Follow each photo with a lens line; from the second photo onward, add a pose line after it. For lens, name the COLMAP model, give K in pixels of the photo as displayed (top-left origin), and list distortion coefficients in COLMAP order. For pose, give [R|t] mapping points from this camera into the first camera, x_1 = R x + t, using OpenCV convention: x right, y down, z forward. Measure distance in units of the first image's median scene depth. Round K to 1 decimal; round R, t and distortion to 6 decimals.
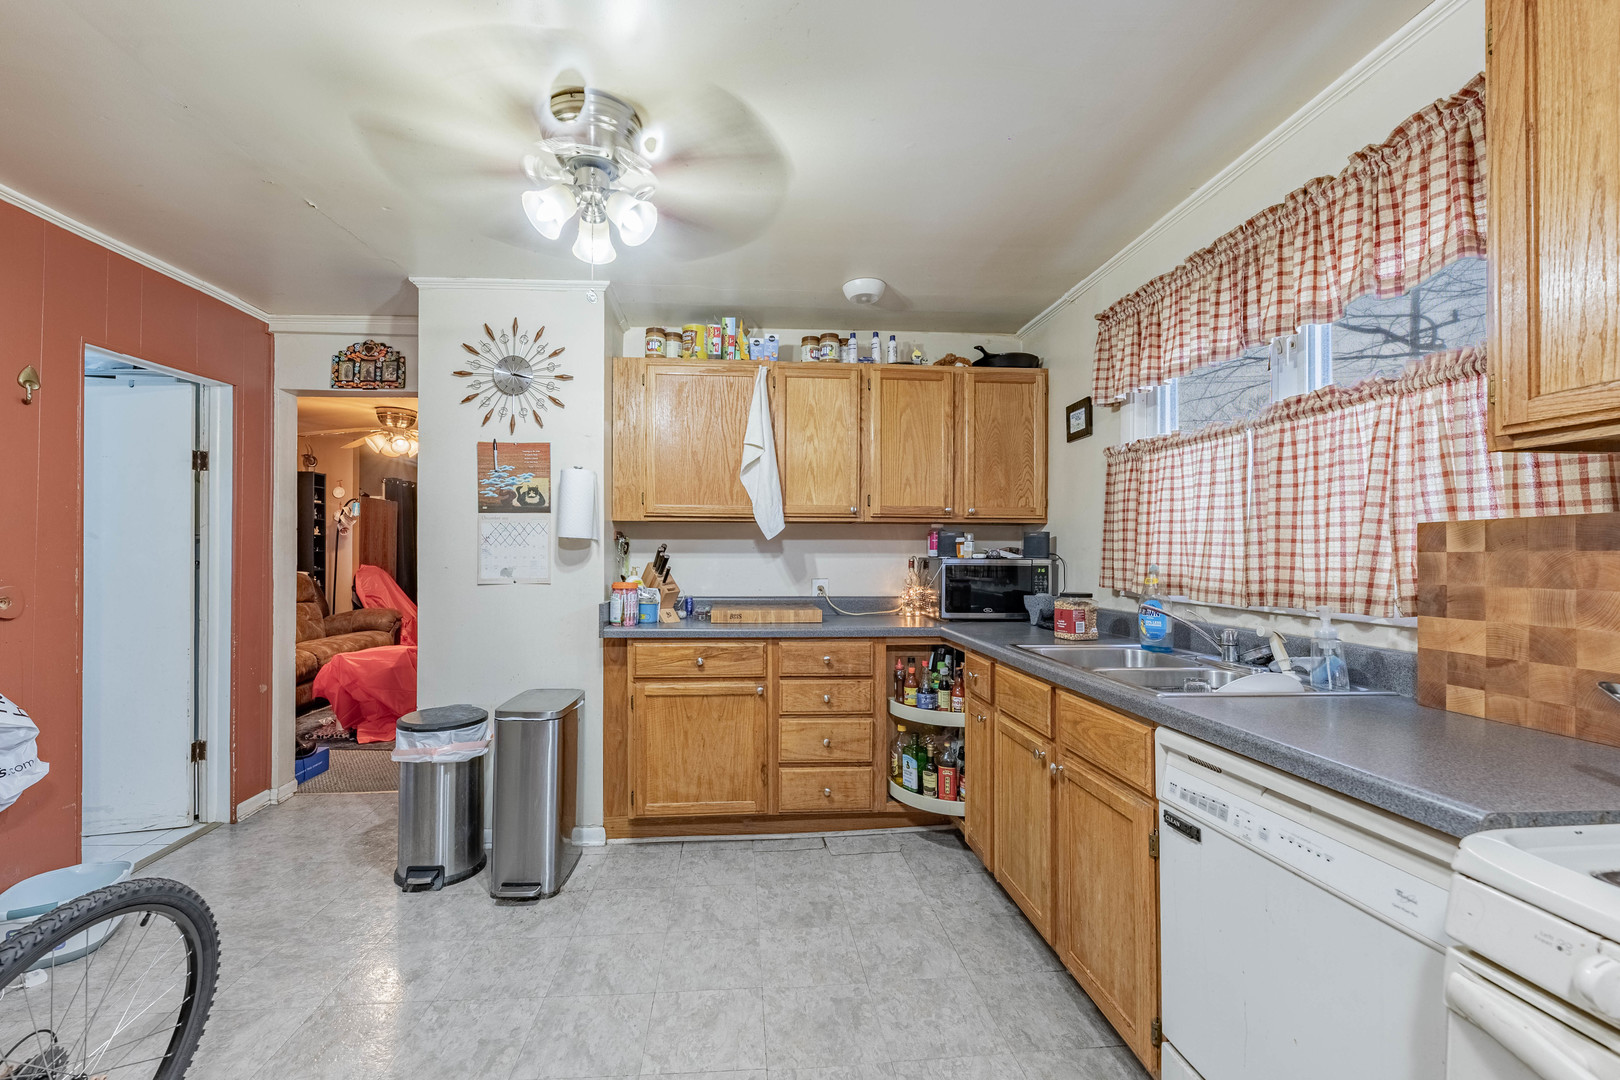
lens RADIAL K [[677.1, 0, 807.1], [0, 677.1, 548.4], [0, 0, 1]] dist [-0.000816, -0.000256]
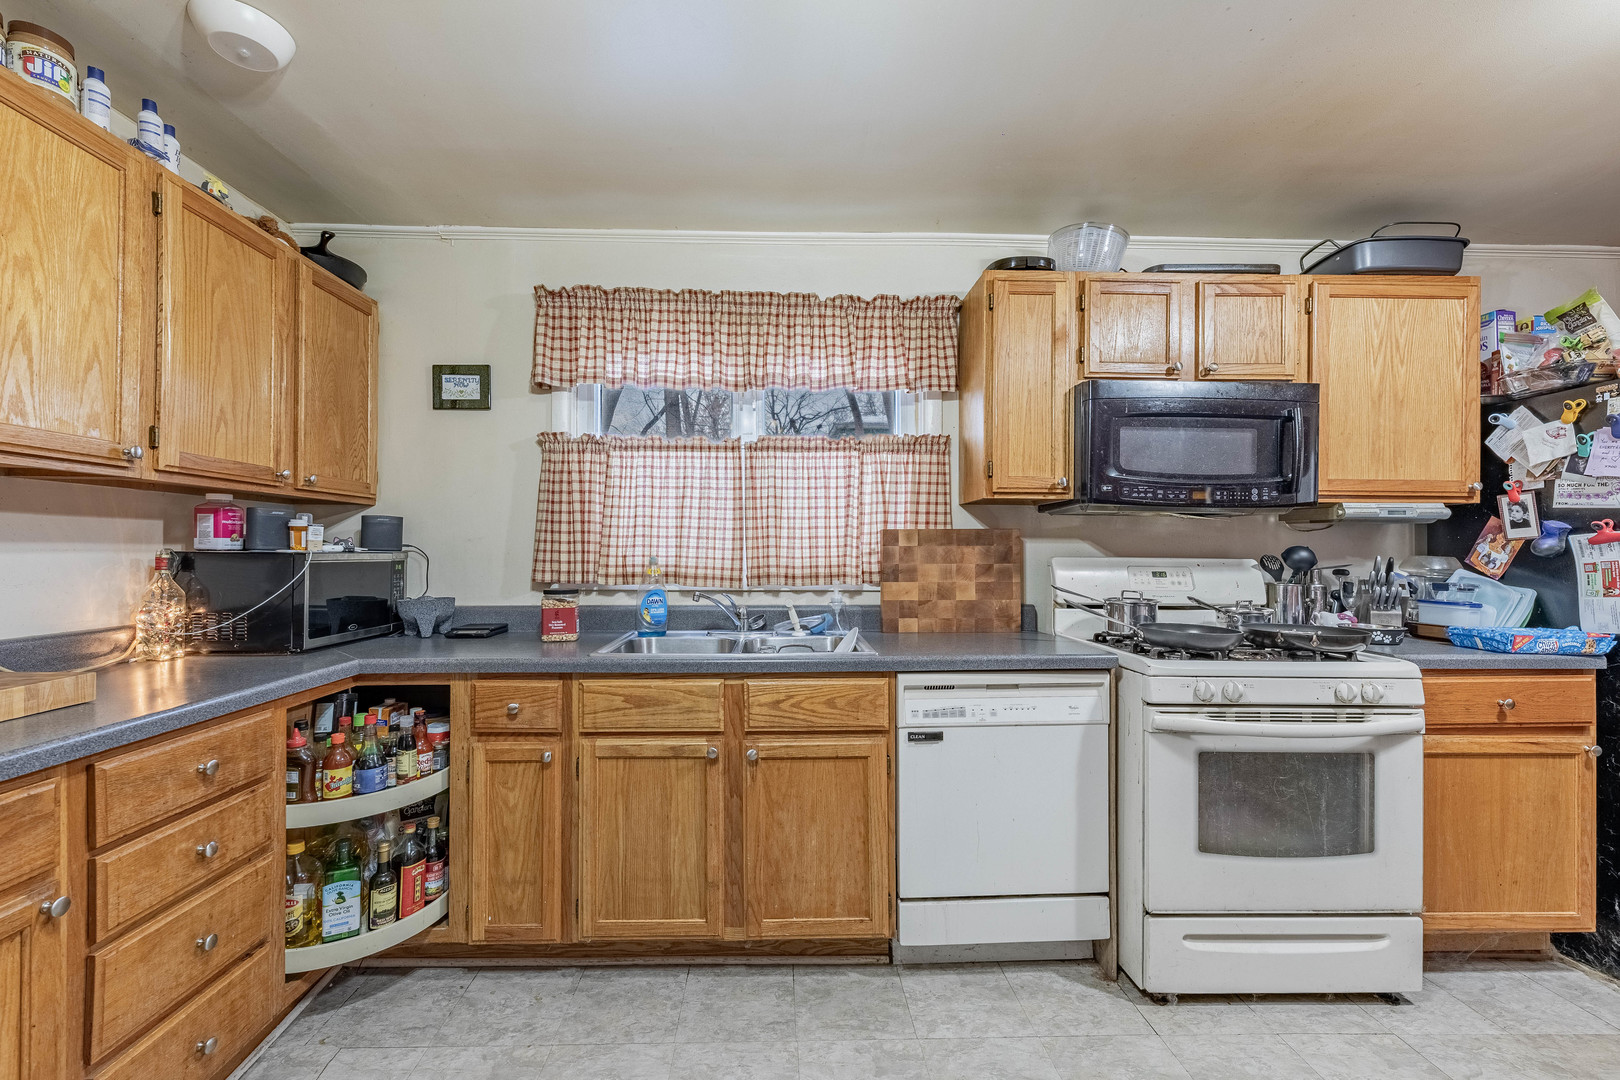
lens RADIAL K [[640.8, 0, 807.1], [0, 640.8, 544.4], [0, 0, 1]] dist [-0.000253, -0.000166]
pose [[0.067150, 0.003698, 0.997736, -0.611862], [-0.011069, 0.999934, -0.002961, 0.006563], [-0.997681, -0.010845, 0.067187, 0.866837]]
